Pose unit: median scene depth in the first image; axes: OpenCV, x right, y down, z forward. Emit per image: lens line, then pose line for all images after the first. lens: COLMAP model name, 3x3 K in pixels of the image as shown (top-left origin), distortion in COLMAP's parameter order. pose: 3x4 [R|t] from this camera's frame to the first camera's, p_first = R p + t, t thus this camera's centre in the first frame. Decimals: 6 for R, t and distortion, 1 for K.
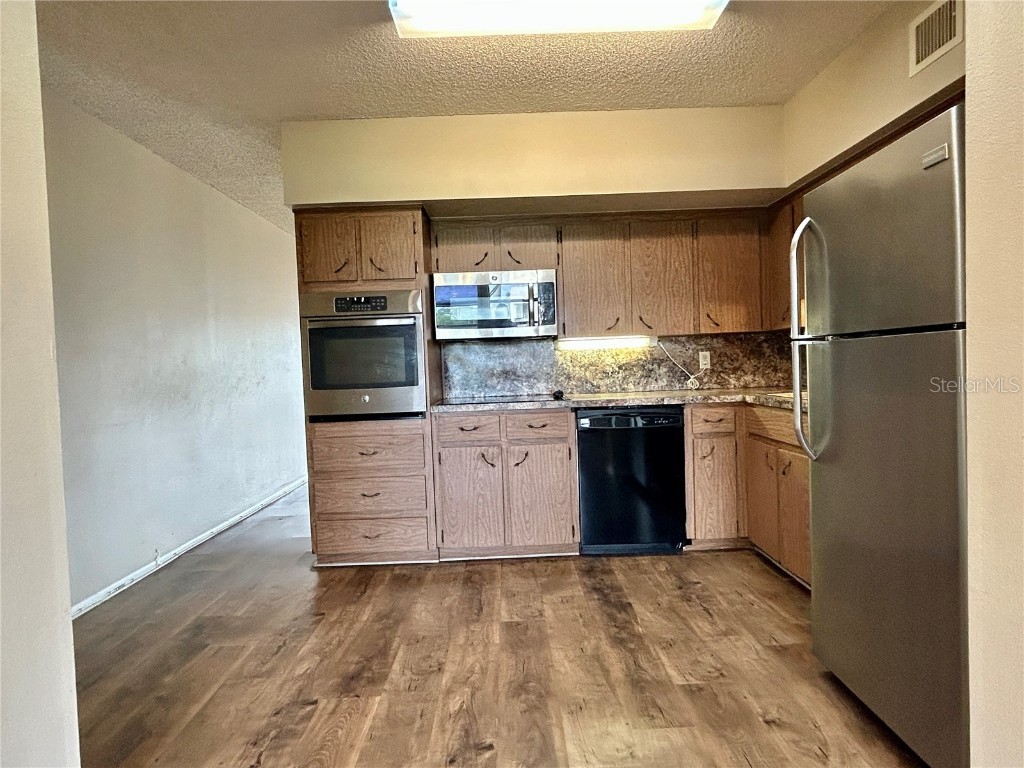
lens RADIAL K [[577.5, 0, 504.6], [0, 577.5, 381.9], [0, 0, 1]] dist [-0.002573, -0.001964]
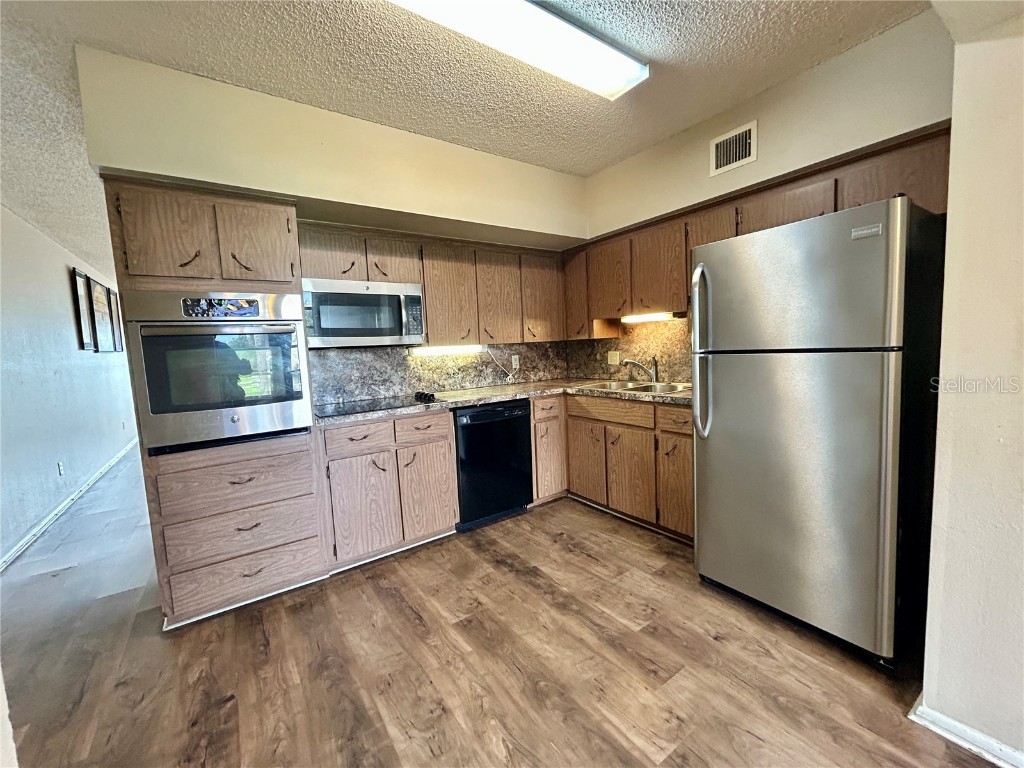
lens RADIAL K [[411.1, 0, 508.3], [0, 411.1, 383.6], [0, 0, 1]] dist [-0.002988, 0.000588]
pose [[0.823322, -0.054263, 0.564974, -0.248140], [0.035275, 0.998387, 0.044484, -0.036073], [-0.566477, -0.016696, 0.823909, 0.269145]]
